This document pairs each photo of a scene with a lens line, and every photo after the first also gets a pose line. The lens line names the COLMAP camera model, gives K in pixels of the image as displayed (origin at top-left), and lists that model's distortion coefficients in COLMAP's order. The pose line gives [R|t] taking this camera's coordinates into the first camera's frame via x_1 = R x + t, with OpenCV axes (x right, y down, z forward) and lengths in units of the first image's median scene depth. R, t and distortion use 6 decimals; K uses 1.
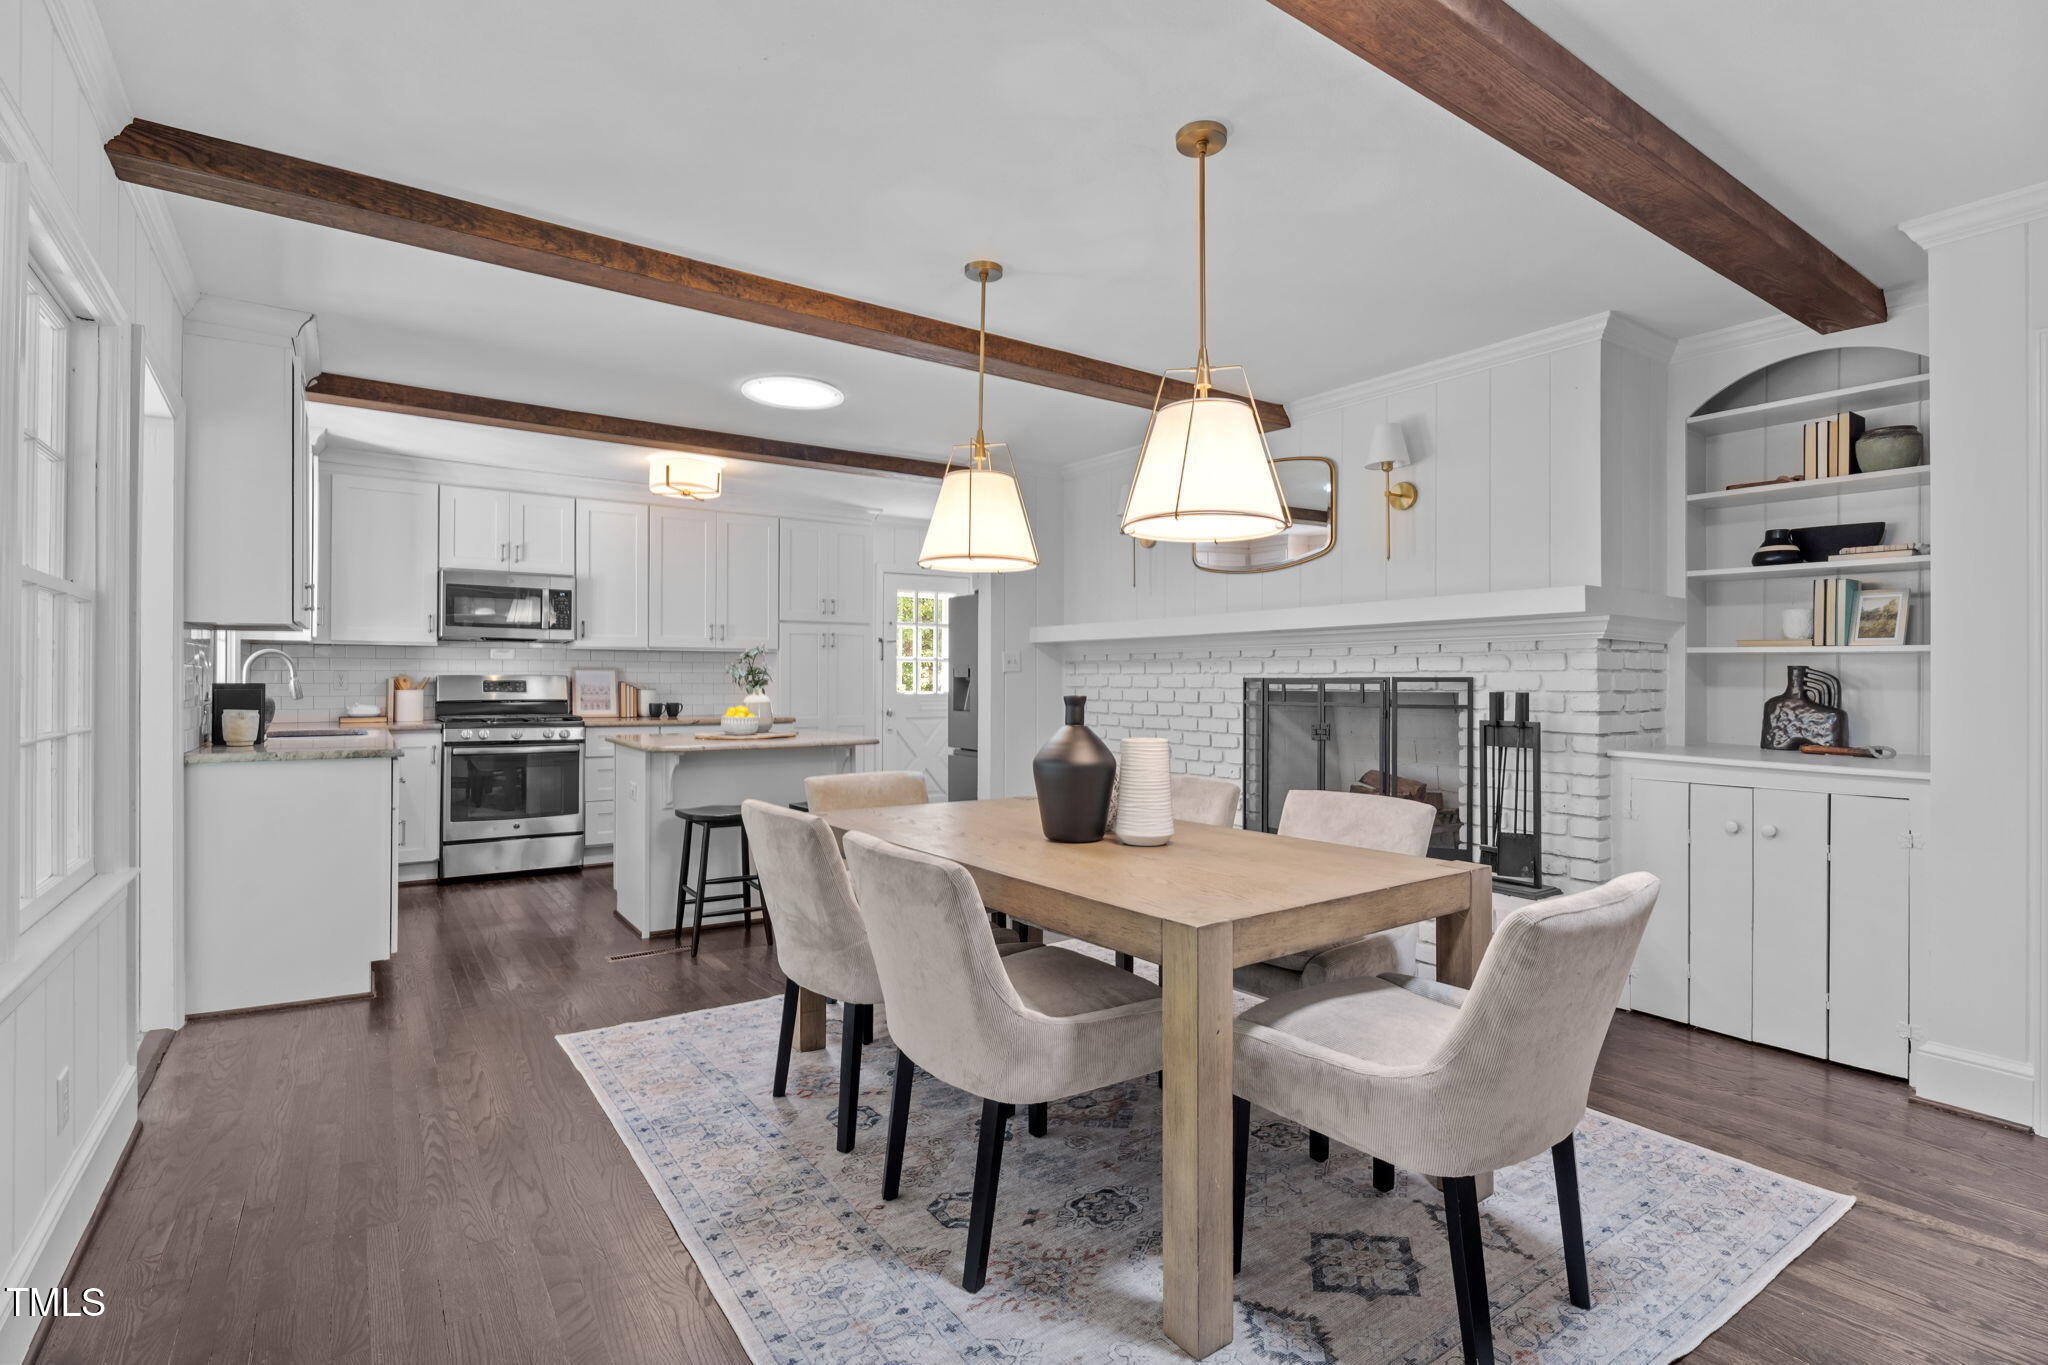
lens RADIAL K [[971.3, 0, 1025.0], [0, 971.3, 673.4], [0, 0, 1]] dist [-0.003896, 0.001050]
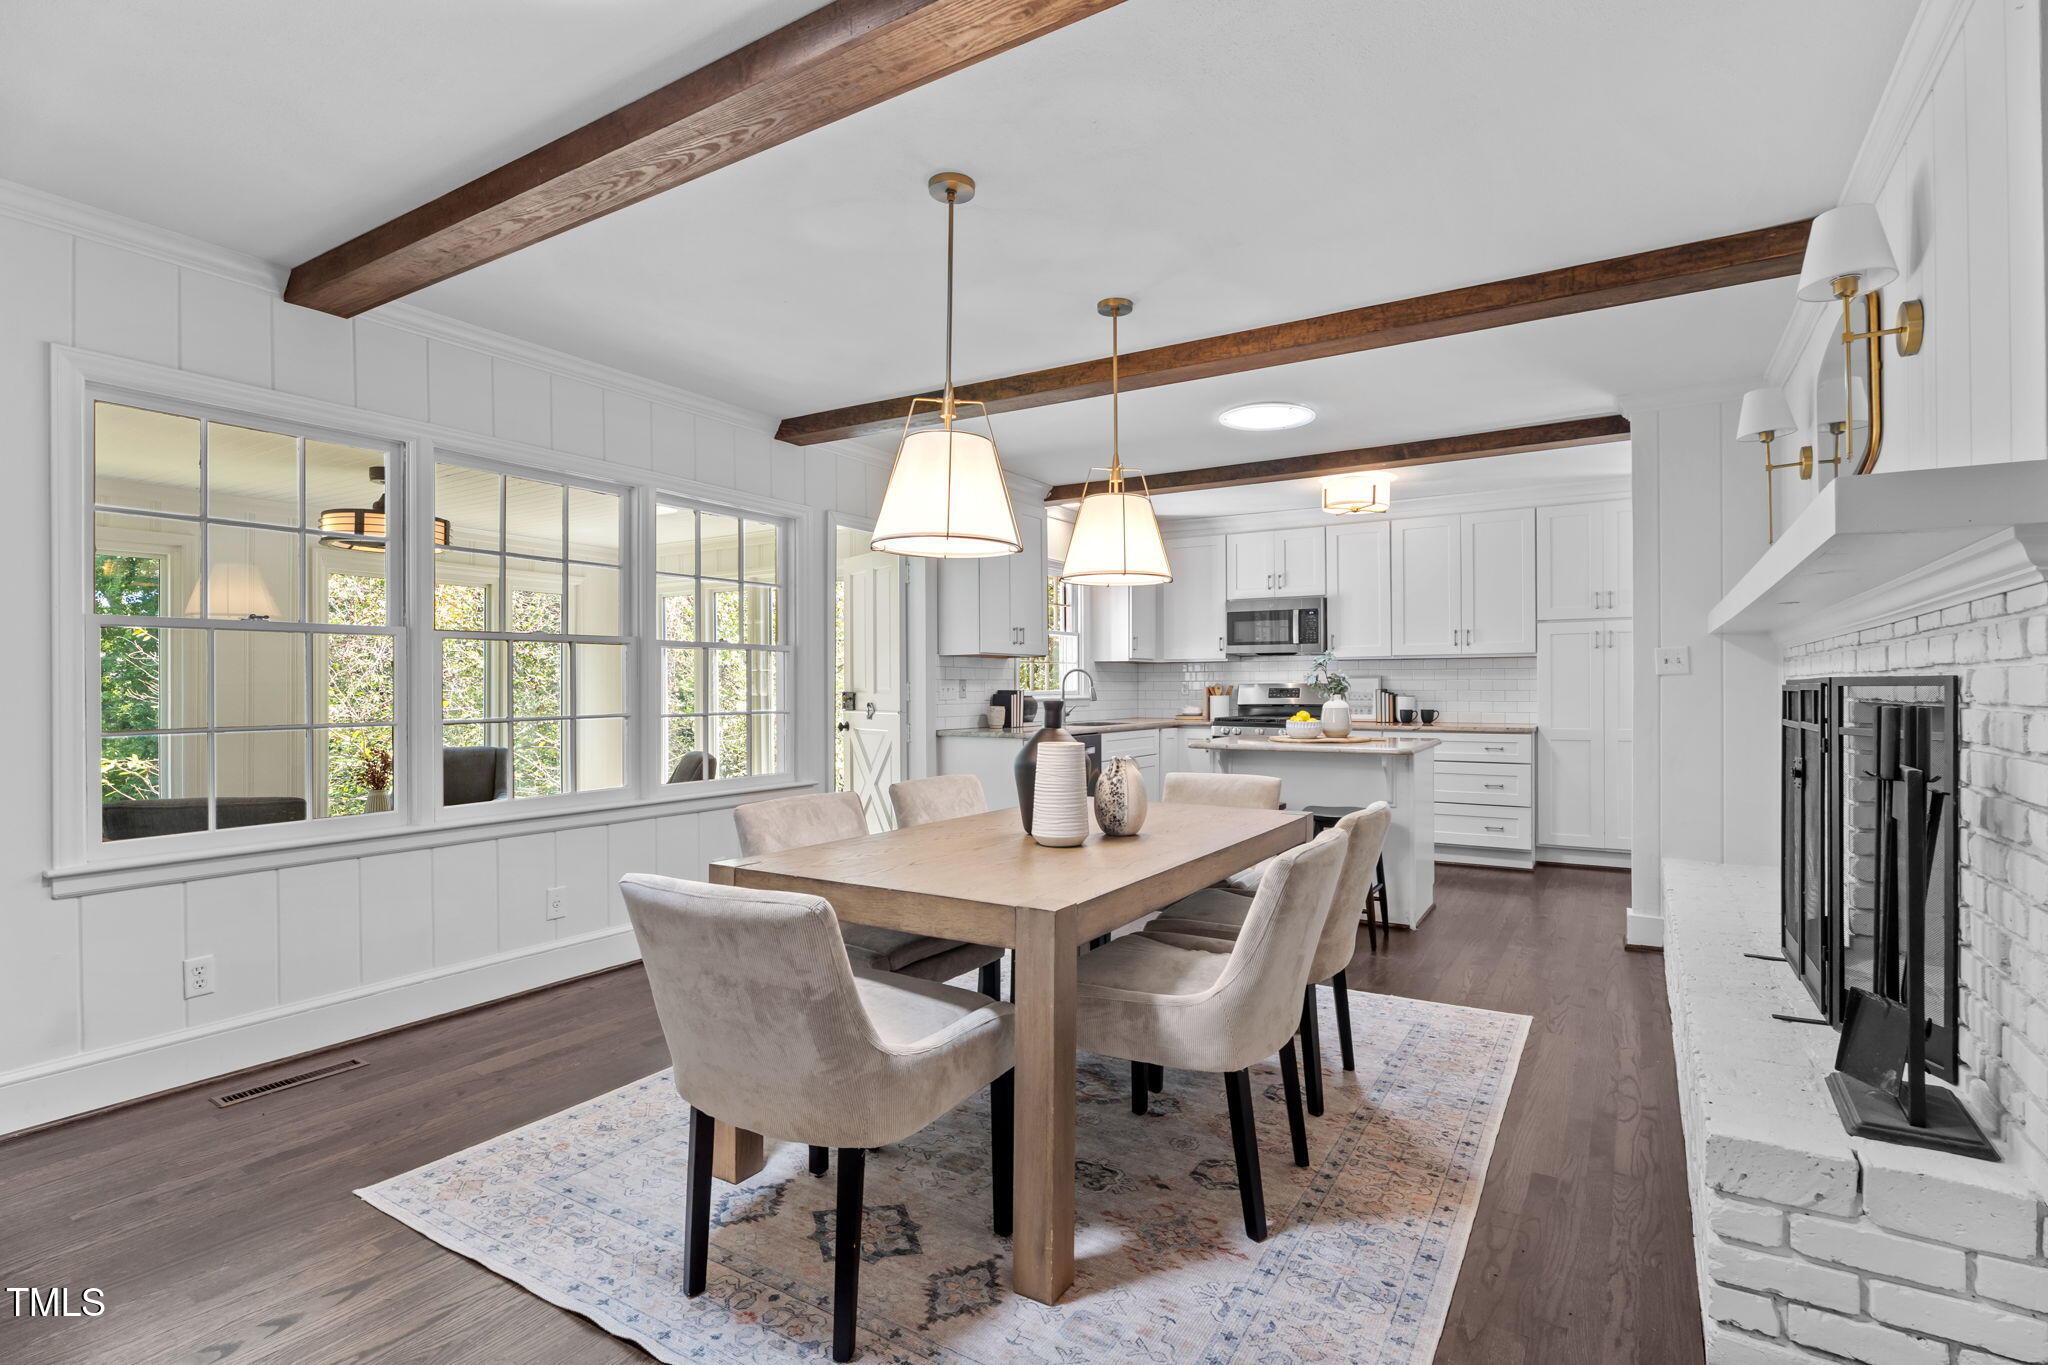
lens RADIAL K [[971.3, 0, 1028.8], [0, 971.3, 694.0], [0, 0, 1]] dist [-0.003896, 0.001050]
pose [[0.386757, 0.000357, -0.922182, 0.478128], [0.008832, 0.999953, 0.004091, 0.007258], [0.922139, -0.009727, 0.386735, 0.262236]]
